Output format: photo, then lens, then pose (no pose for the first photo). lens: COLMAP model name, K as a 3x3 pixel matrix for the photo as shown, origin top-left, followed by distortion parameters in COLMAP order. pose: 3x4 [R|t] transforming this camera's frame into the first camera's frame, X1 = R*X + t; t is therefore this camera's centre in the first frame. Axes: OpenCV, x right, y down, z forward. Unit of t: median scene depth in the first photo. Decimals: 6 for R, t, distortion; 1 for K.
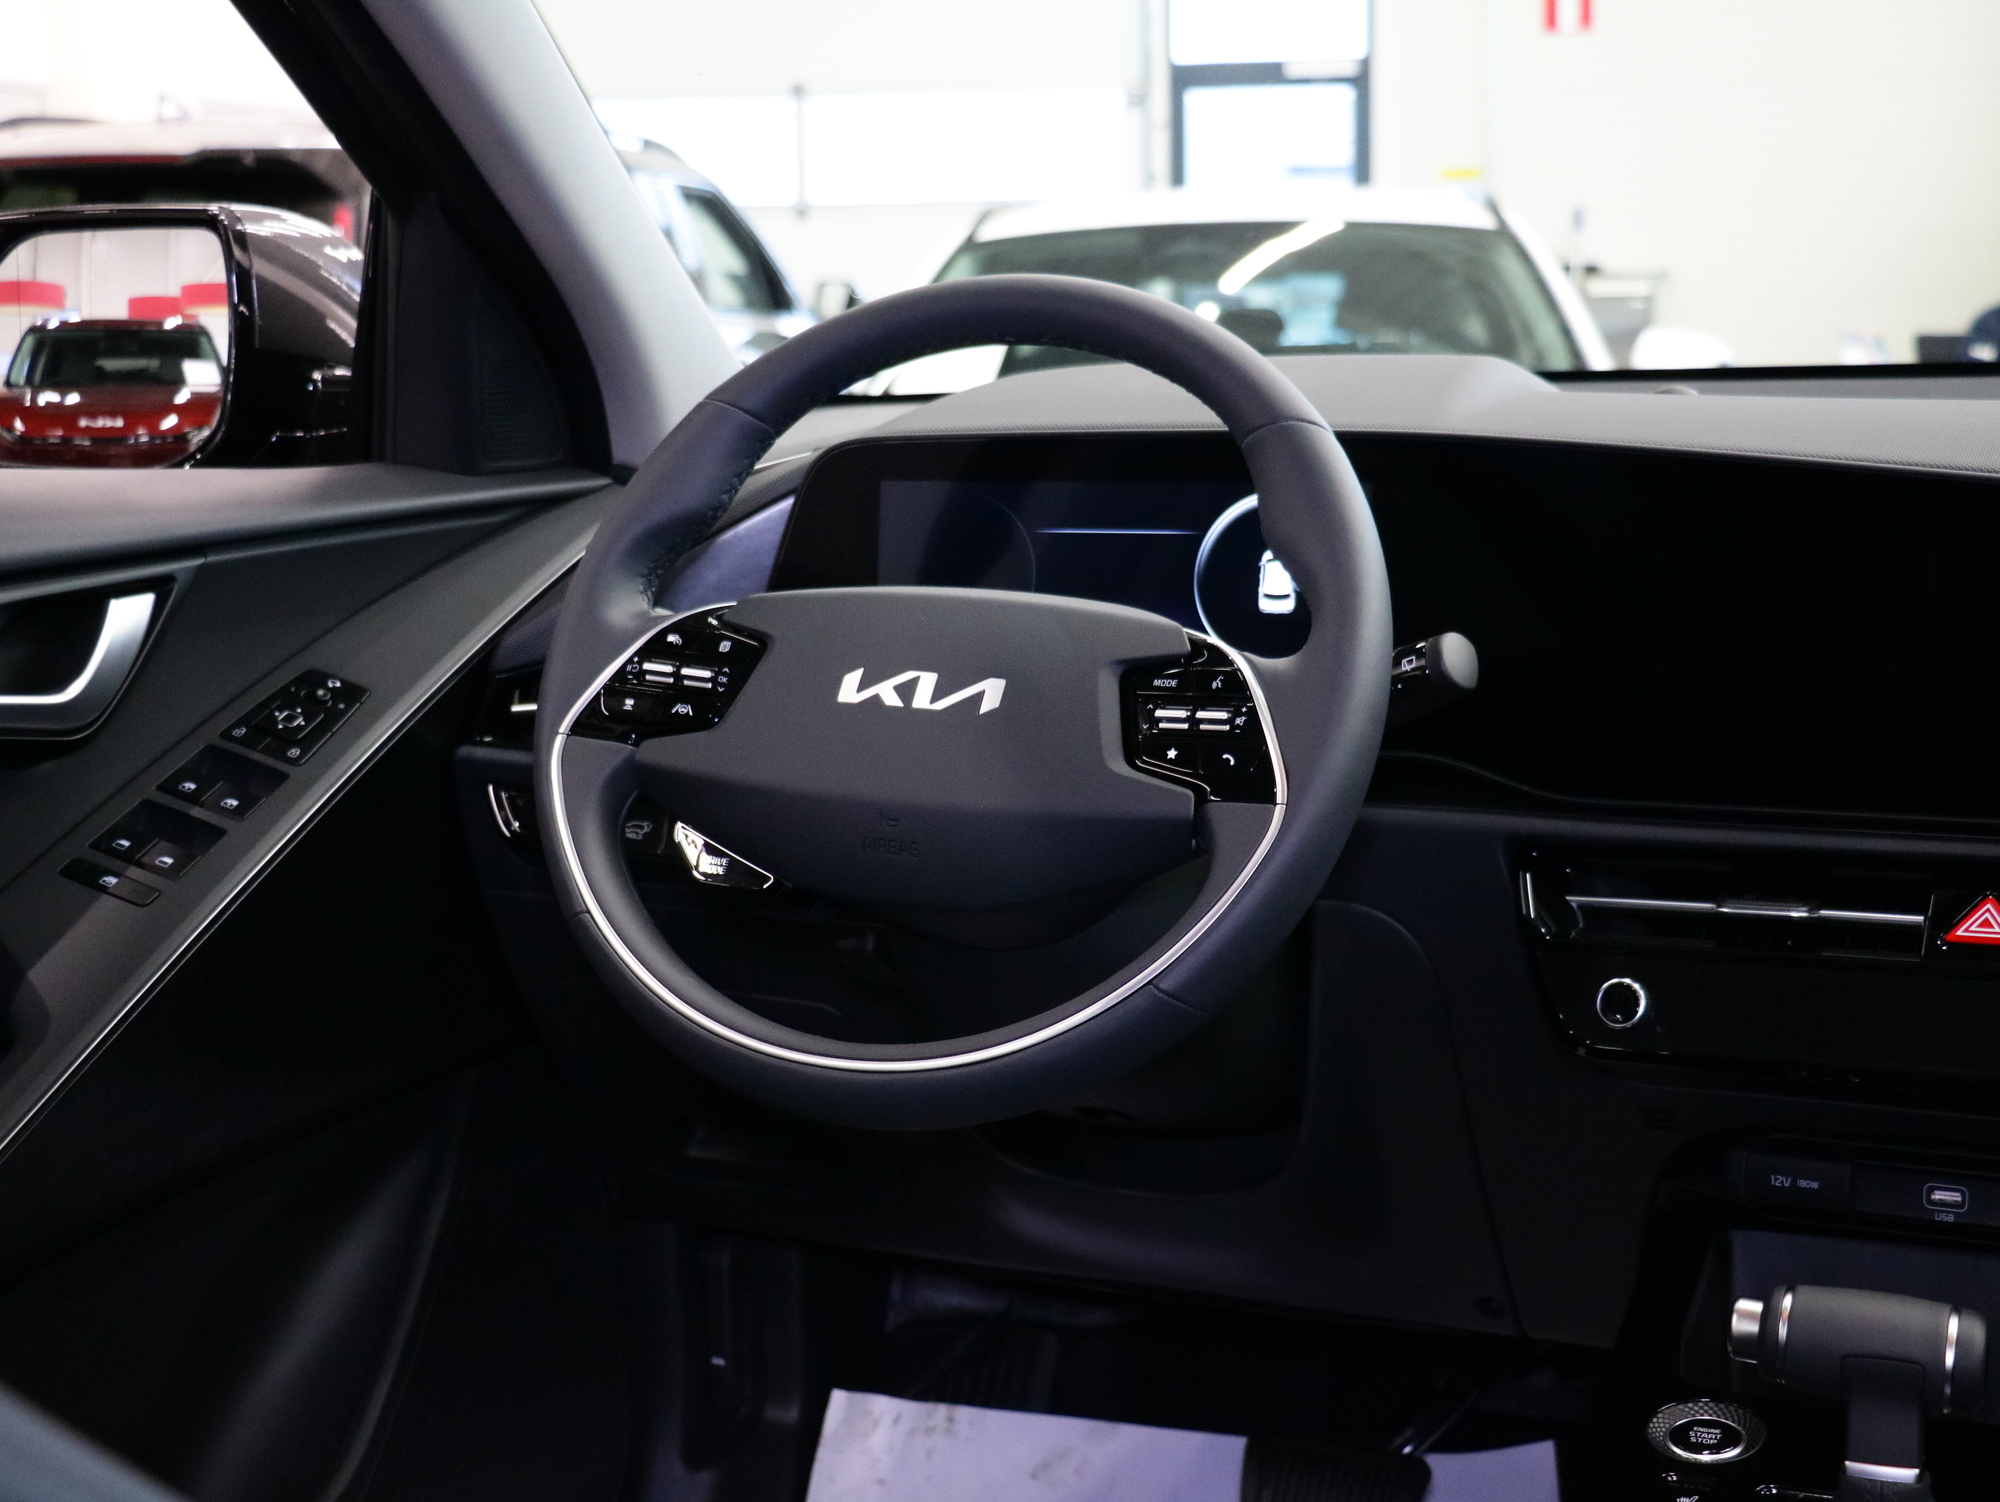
lens RADIAL K [[2834.6, 0, 1000.0], [0, 2834.6, 751.0], [0, 0, 1]] dist [0.002707, 0.101787]
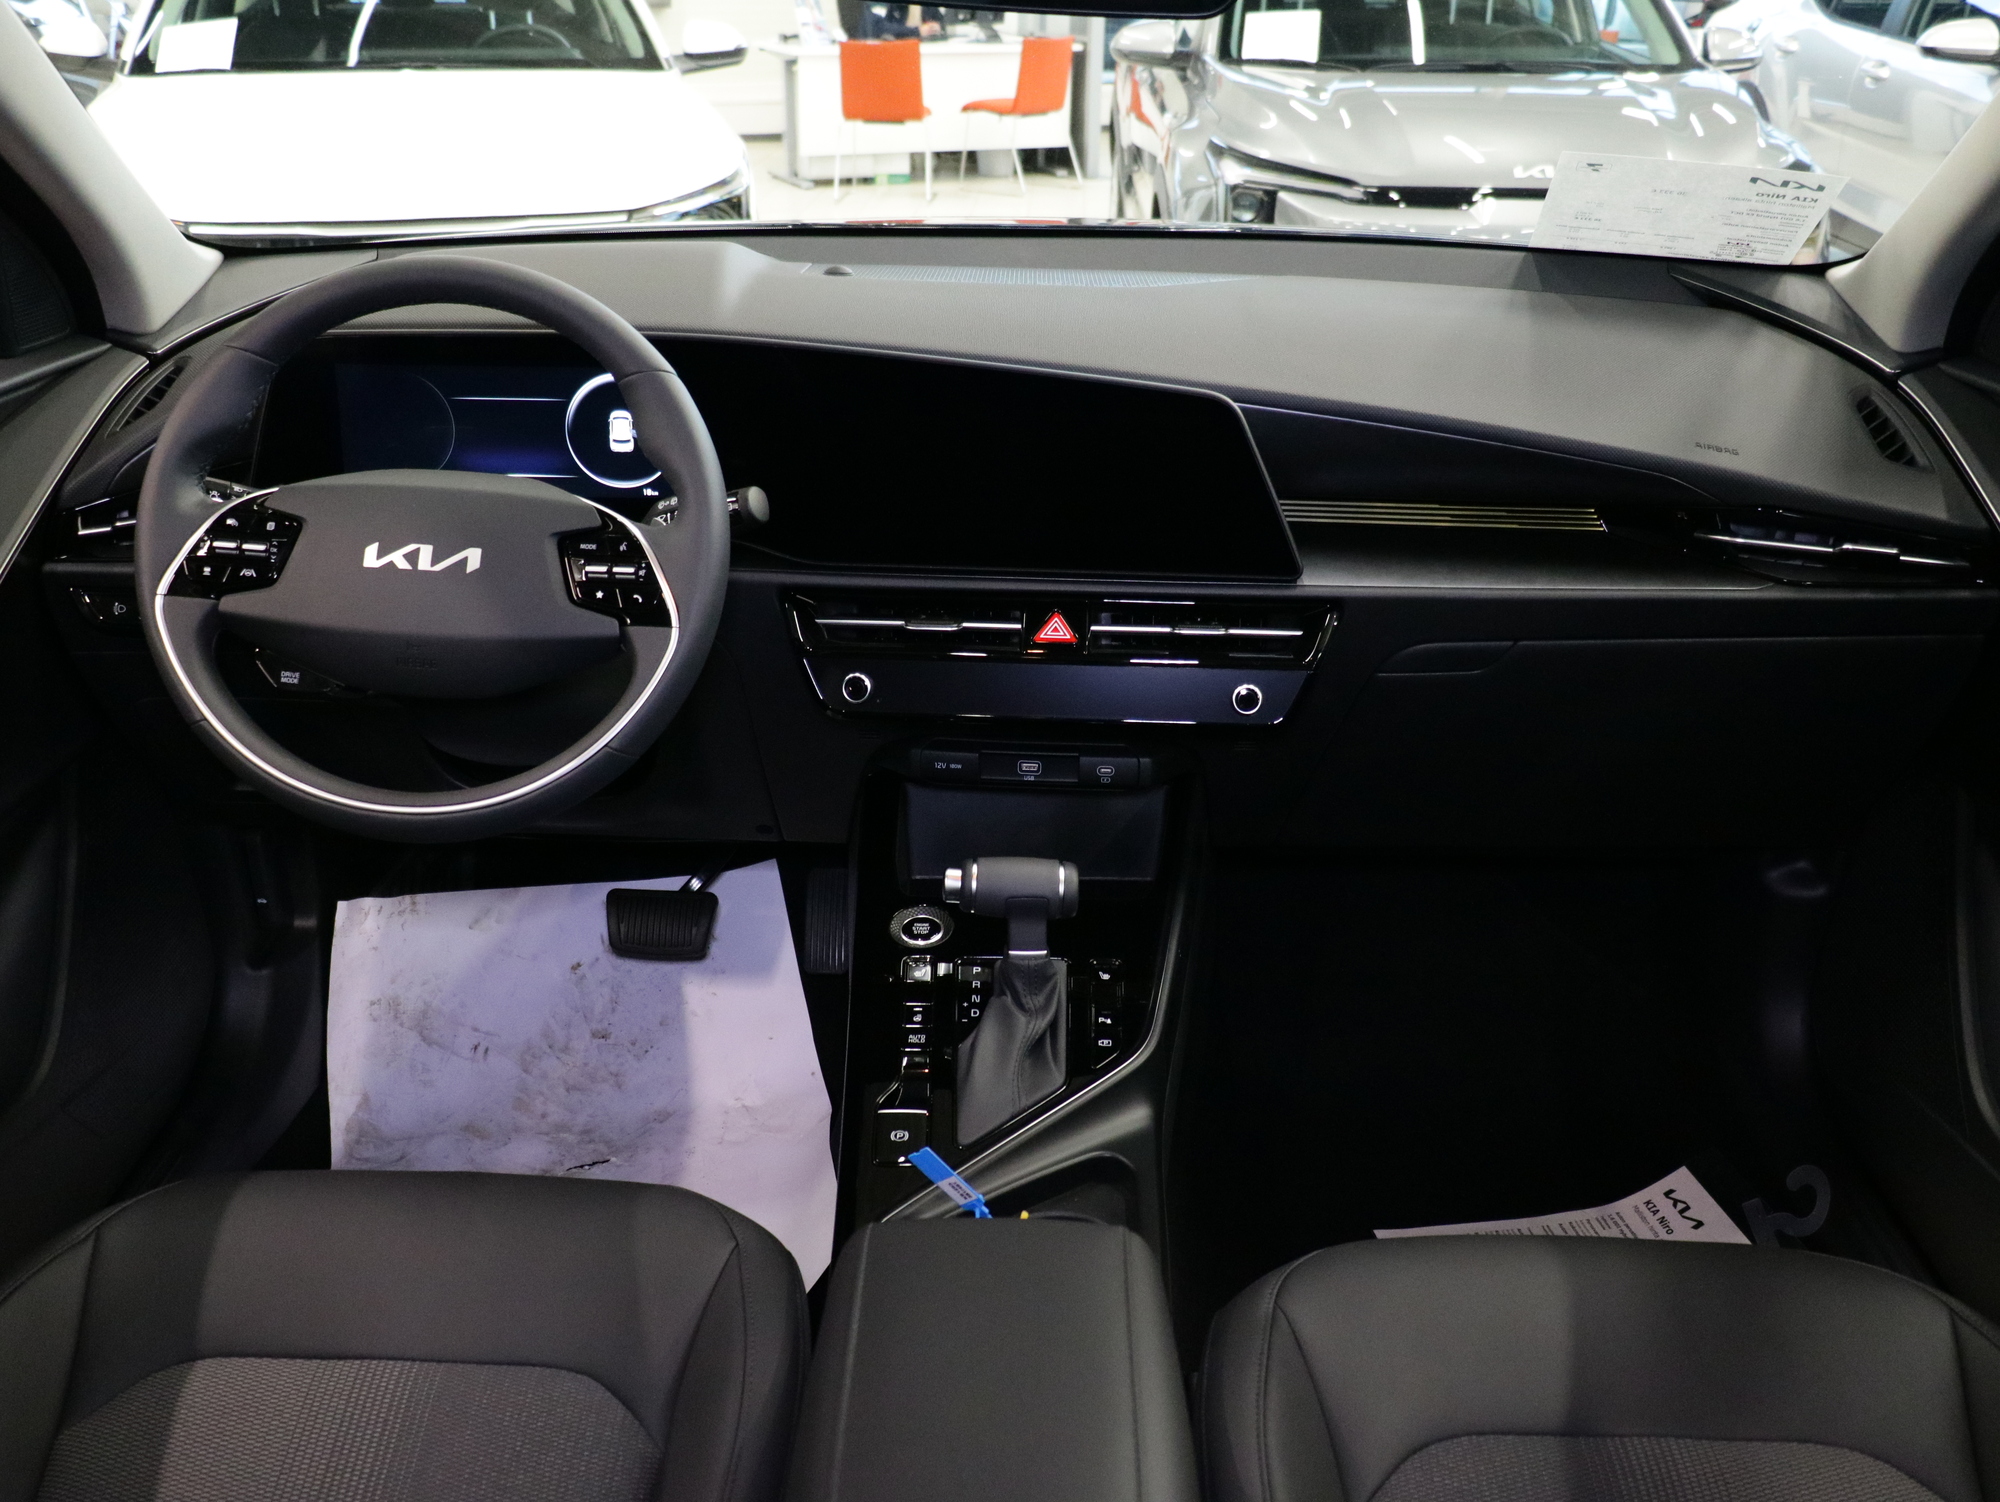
lens RADIAL K [[1754.6, 0, 1000.0], [0, 1754.6, 751.0], [0, 0, 1]] dist [-0.004815, 0.000973]
pose [[0.925400, -0.126210, 0.357358, -0.088281], [0.032701, 0.965995, 0.256483, -0.148738], [-0.377577, -0.225663, 0.898060, 0.005180]]
